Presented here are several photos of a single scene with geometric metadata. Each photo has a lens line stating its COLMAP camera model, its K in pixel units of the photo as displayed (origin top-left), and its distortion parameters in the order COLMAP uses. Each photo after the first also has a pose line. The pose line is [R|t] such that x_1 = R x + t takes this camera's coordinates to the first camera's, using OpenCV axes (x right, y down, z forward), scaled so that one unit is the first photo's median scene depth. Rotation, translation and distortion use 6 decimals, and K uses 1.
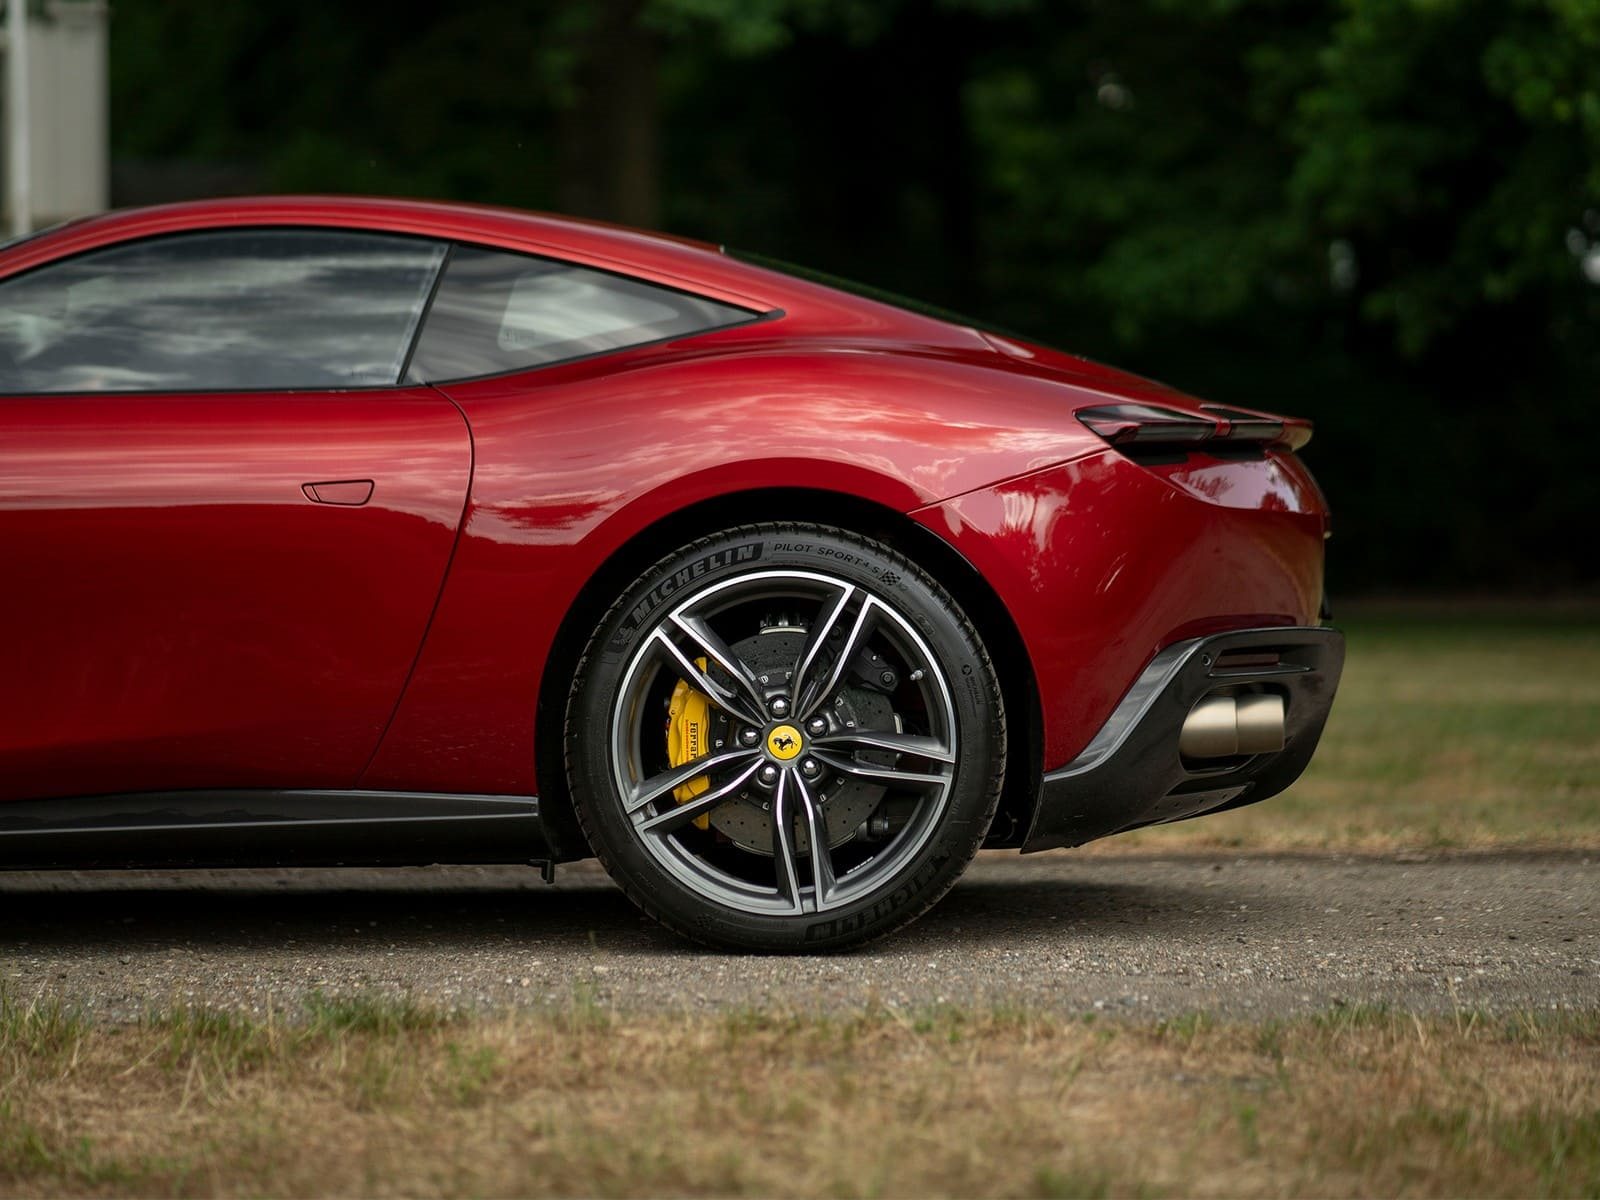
lens RADIAL K [[4268.8, 0, 794.5], [0, 4268.8, 602.5], [0, 0, 1]] dist [-0.017653, 0.000000]
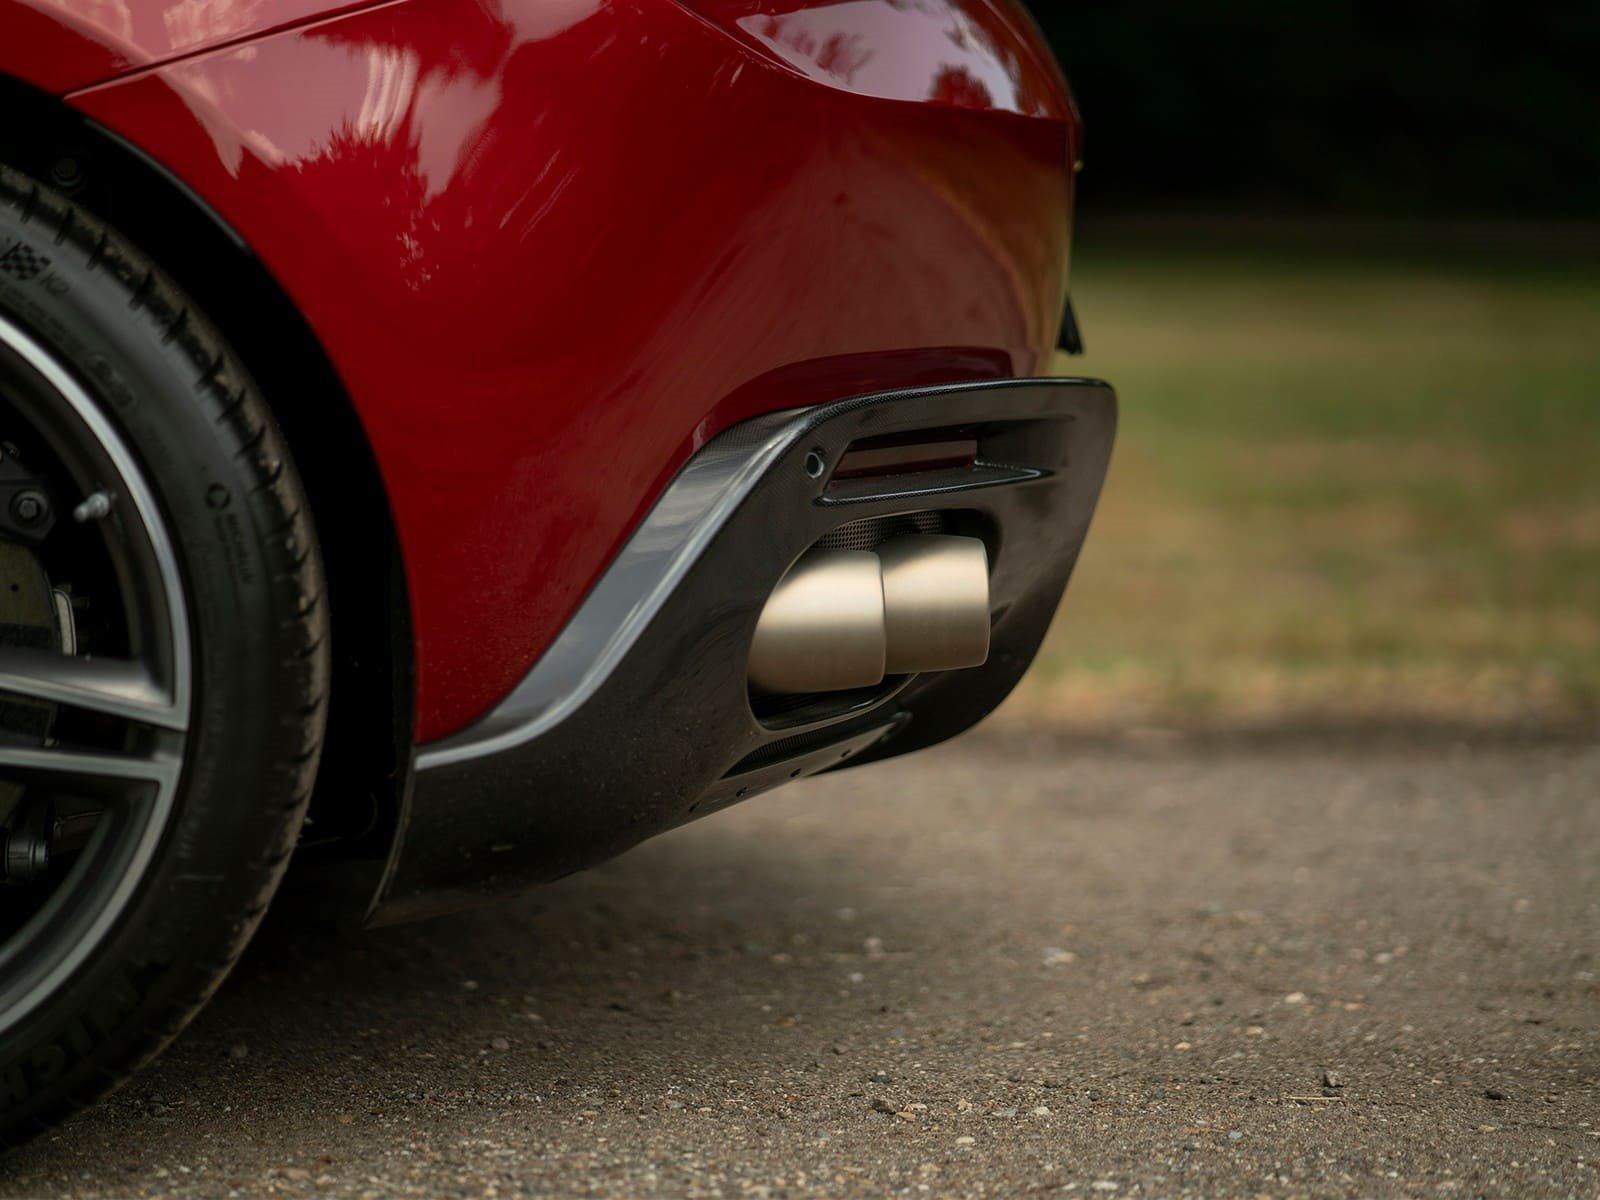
lens RADIAL K [[4268.8, 0, 789.5], [0, 4268.8, 608.3], [0, 0, 1]] dist [-0.017653, 0.000000]
pose [[0.994613, 0.006937, 0.103423, 0.051378], [-0.016704, 0.995443, 0.093879, -0.011745], [-0.102301, -0.095101, 0.990197, 0.591621]]
